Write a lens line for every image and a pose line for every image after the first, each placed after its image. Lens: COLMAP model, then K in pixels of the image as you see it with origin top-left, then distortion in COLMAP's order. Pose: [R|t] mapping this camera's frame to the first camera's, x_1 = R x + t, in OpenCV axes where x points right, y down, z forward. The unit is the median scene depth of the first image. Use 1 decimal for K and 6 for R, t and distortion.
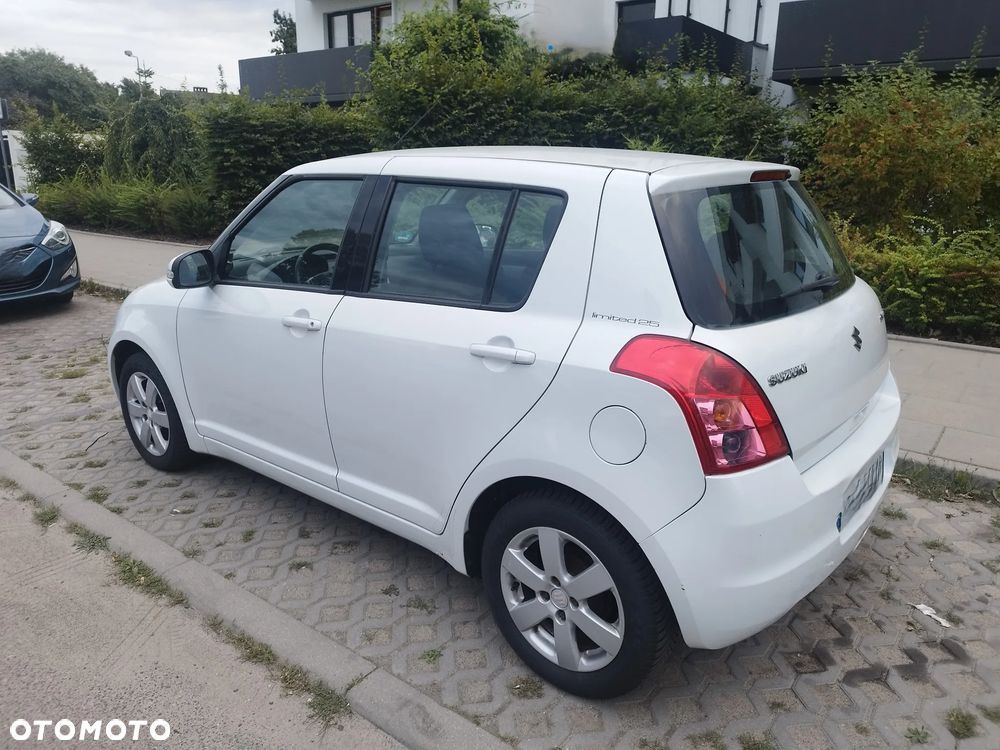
lens RADIAL K [[719.2, 0, 500.0], [0, 719.2, 375.0], [0, 0, 1]] dist [0.009635, -0.006163]
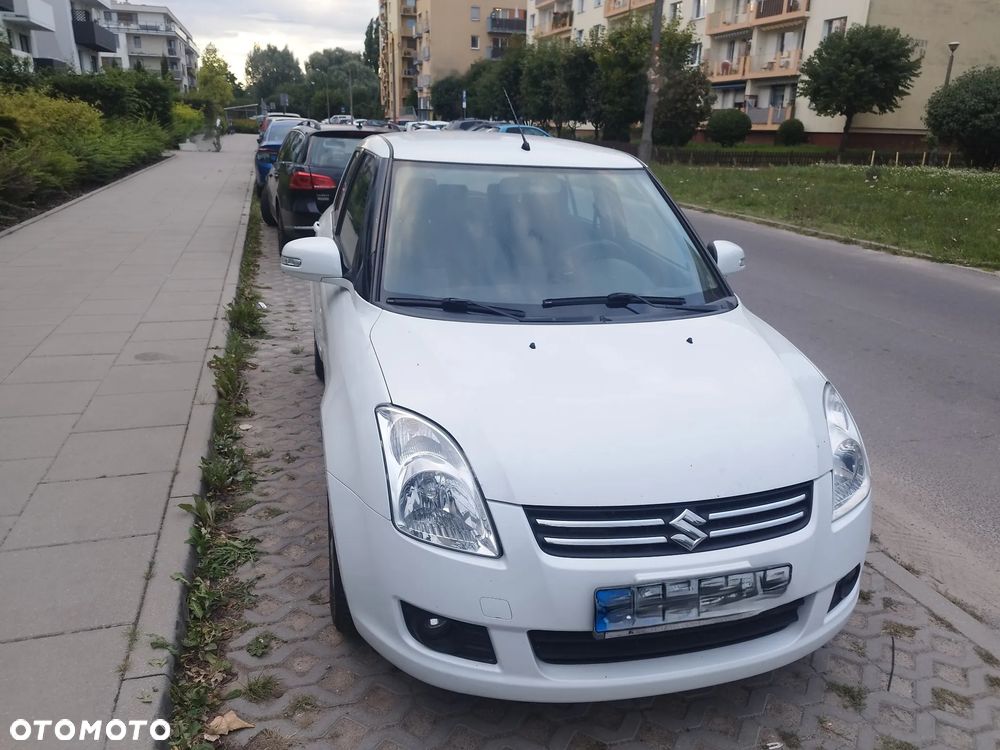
lens RADIAL K [[719.2, 0, 499.5], [0, 719.2, 377.9], [0, 0, 1]] dist [0.019773, -0.020365]
pose [[-0.810439, -0.228340, 0.539491, -0.704925], [0.122088, 0.834857, 0.536758, -0.564411], [-0.572961, 0.500874, -0.648723, 1.804652]]
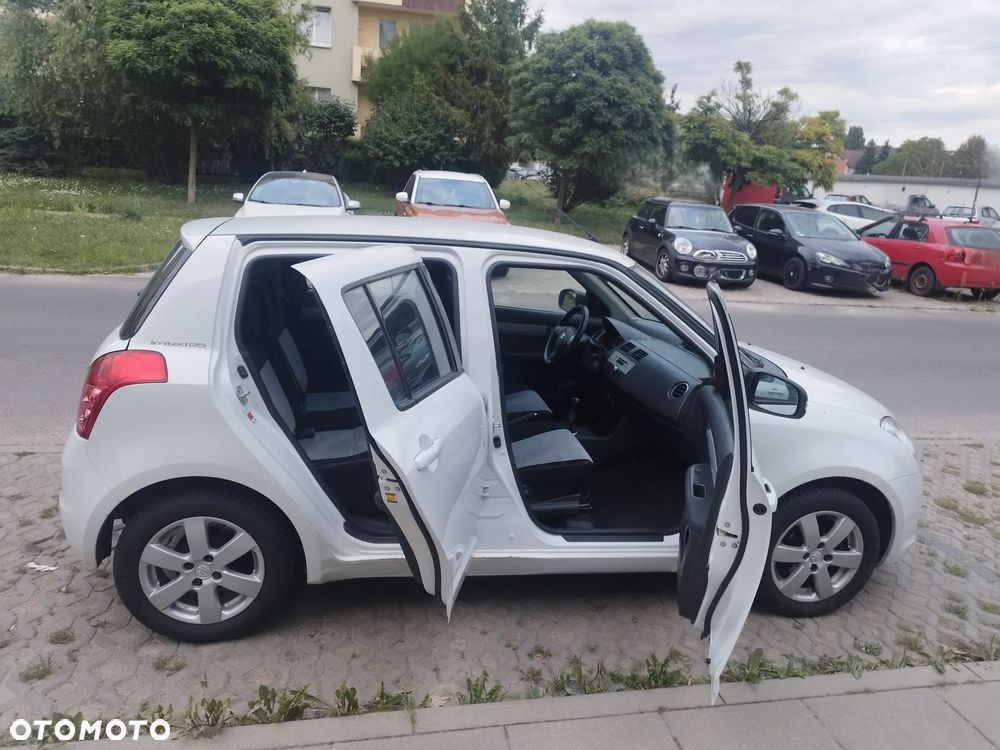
lens RADIAL K [[719.2, 0, 499.5], [0, 719.2, 377.9], [0, 0, 1]] dist [0.019773, -0.020365]
pose [[-0.650231, 0.150828, -0.744614, 0.745043], [-0.284982, 0.860108, 0.423082, -0.545541], [0.704262, 0.487303, -0.516286, 1.586411]]
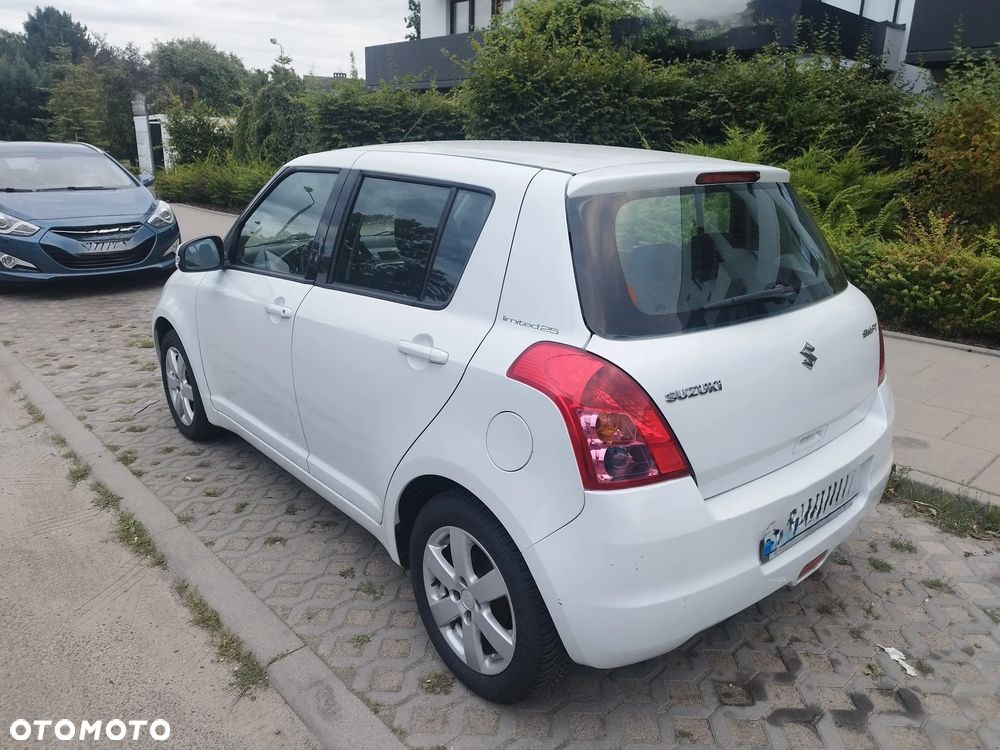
lens RADIAL K [[719.0, 0, 504.8], [0, 719.0, 374.5], [0, 0, 1]] dist [0.014021, -0.010244]
pose [[0.985931, 0.059943, -0.156037, 0.174334], [-0.057048, 0.998107, 0.022970, -0.017458], [0.157119, -0.013745, 0.987484, 0.015417]]
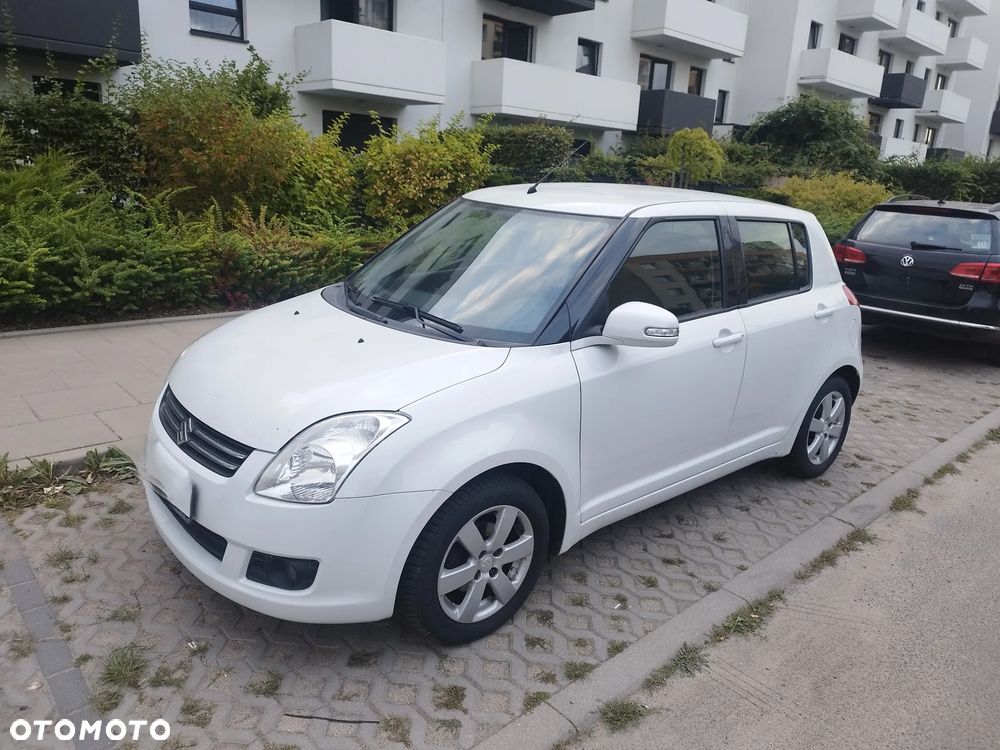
lens RADIAL K [[719.0, 0, 504.8], [0, 719.0, 374.5], [0, 0, 1]] dist [0.014021, -0.010244]
pose [[0.167292, -0.269264, 0.948425, -1.220784], [0.220859, 0.947769, 0.230120, -0.307189], [-0.960851, 0.170971, 0.218023, 0.893384]]
